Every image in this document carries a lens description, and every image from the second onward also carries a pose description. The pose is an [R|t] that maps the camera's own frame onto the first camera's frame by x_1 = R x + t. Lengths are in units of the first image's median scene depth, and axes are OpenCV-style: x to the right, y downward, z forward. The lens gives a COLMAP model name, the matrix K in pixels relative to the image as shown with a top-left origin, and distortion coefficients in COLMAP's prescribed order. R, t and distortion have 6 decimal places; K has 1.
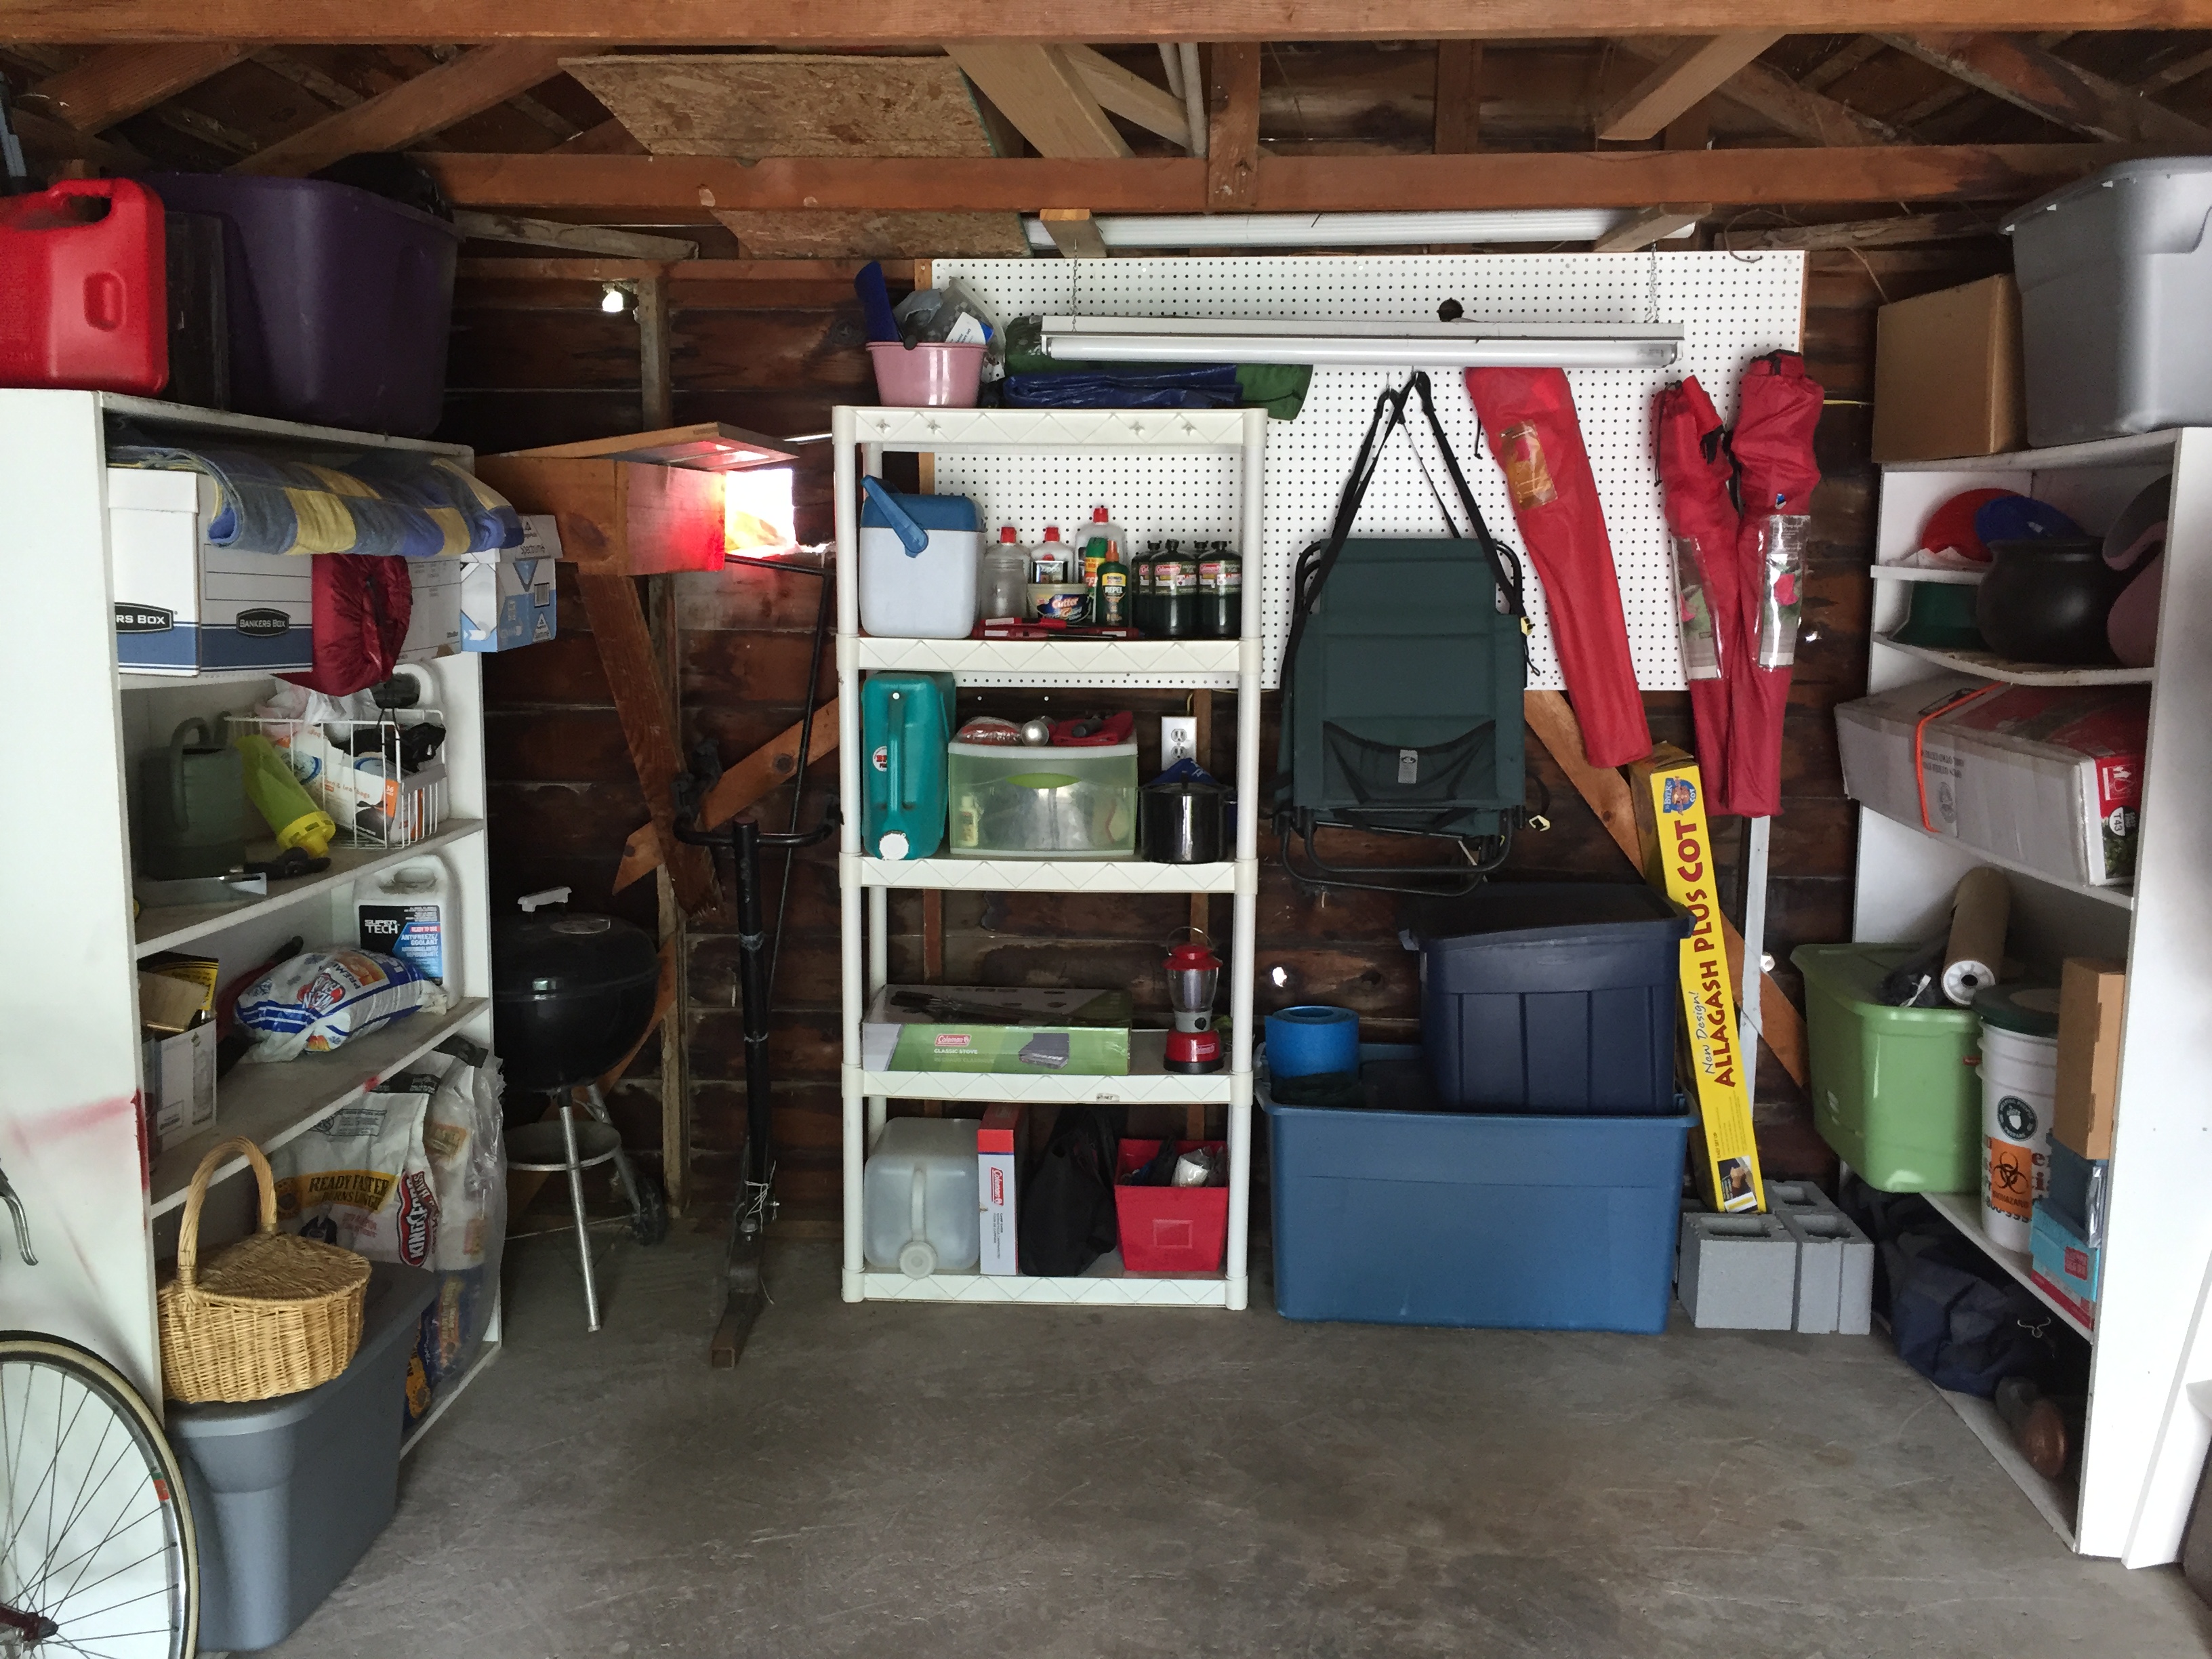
lens RADIAL K [[1866.6, 0, 1112.9], [0, 1866.6, 816.3], [0, 0, 1]] dist [0.001787, -0.012708]
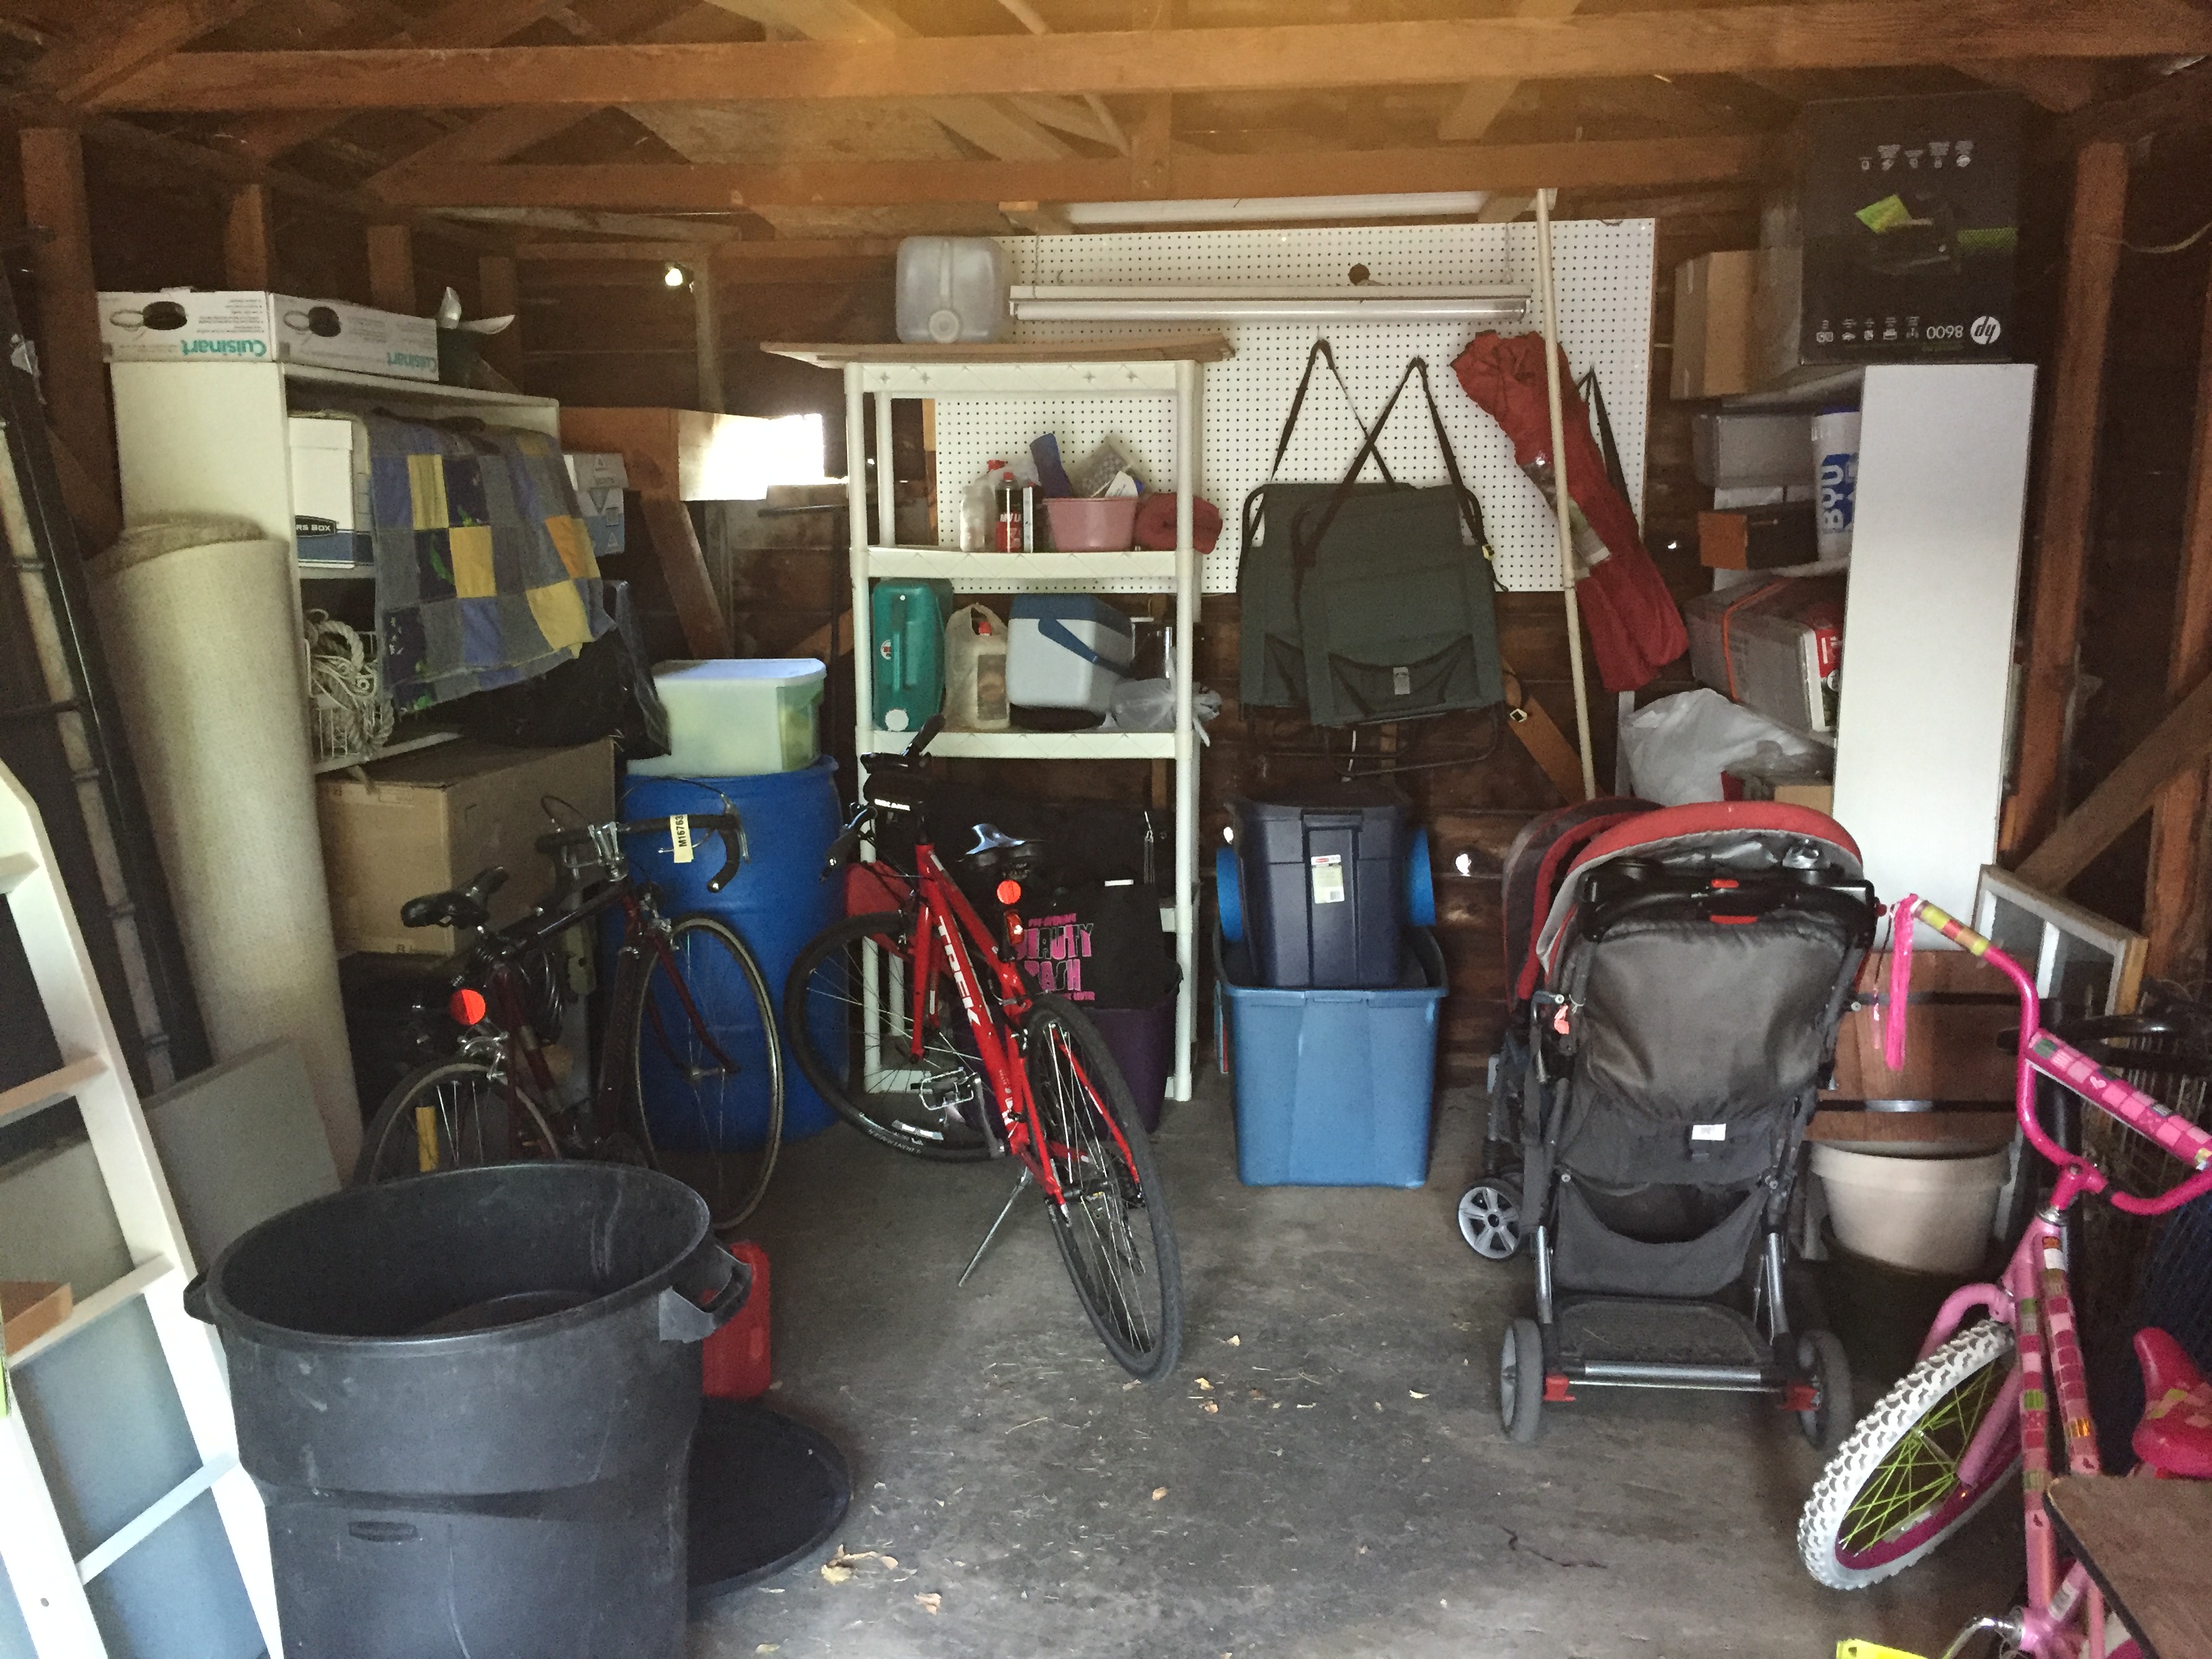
lens RADIAL K [[1866.6, 0, 1121.4], [0, 1866.6, 843.3], [0, 0, 1]] dist [0.001787, -0.012708]
pose [[0.998420, 0.000159, -0.056191, 0.097252], [0.002175, 0.999137, 0.041484, 0.045204], [0.056149, -0.041541, 0.997558, -0.223707]]
